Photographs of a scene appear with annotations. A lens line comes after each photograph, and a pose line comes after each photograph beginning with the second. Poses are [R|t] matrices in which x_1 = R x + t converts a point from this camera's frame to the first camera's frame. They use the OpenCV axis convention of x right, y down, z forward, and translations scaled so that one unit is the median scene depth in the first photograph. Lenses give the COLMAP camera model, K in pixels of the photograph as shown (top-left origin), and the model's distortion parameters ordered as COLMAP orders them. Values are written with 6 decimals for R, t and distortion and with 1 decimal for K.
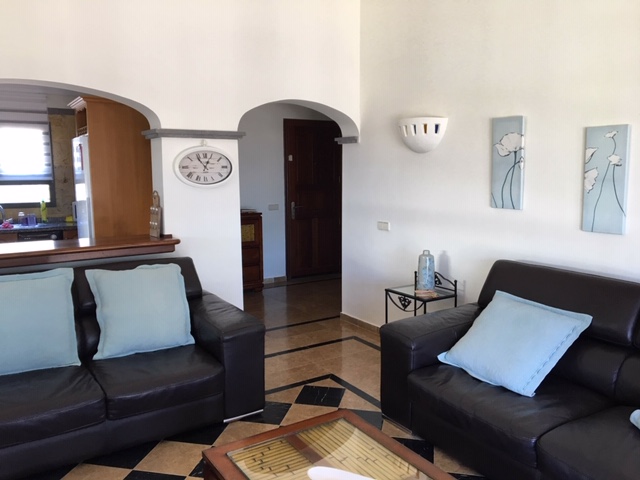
lens RADIAL K [[541.7, 0, 318.0], [0, 541.7, 239.0], [0, 0, 1]] dist [0.078982, -0.113956]
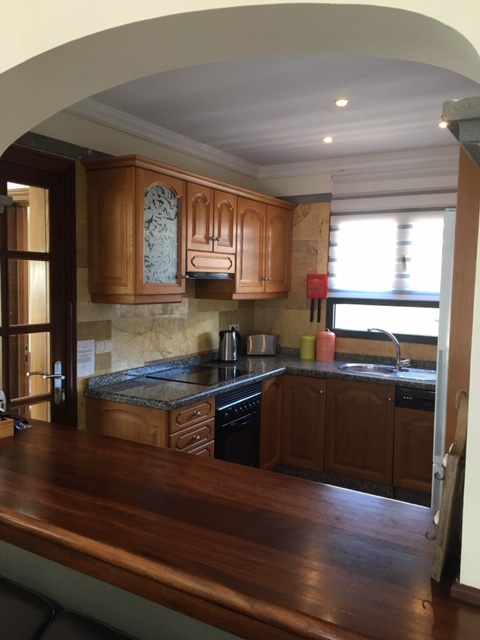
lens RADIAL K [[541.7, 0, 240.8], [0, 541.7, 322.0], [0, 0, 1]] dist [0.078982, -0.113956]
pose [[0.473639, 0.076198, -0.877417, -0.094353], [-0.151423, 0.988461, 0.004101, -0.051139], [0.867604, 0.130918, 0.479712, 0.503068]]
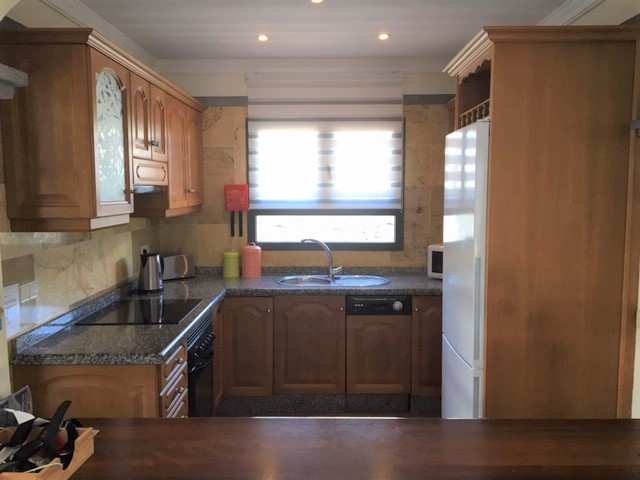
lens RADIAL K [[541.7, 0, 321.8], [0, 541.7, 239.3], [0, 0, 1]] dist [0.078982, -0.113956]
pose [[0.858094, 0.041666, -0.511799, -0.242570], [-0.071124, 0.996739, -0.038102, -0.042113], [0.508543, 0.069096, 0.858260, 0.421432]]
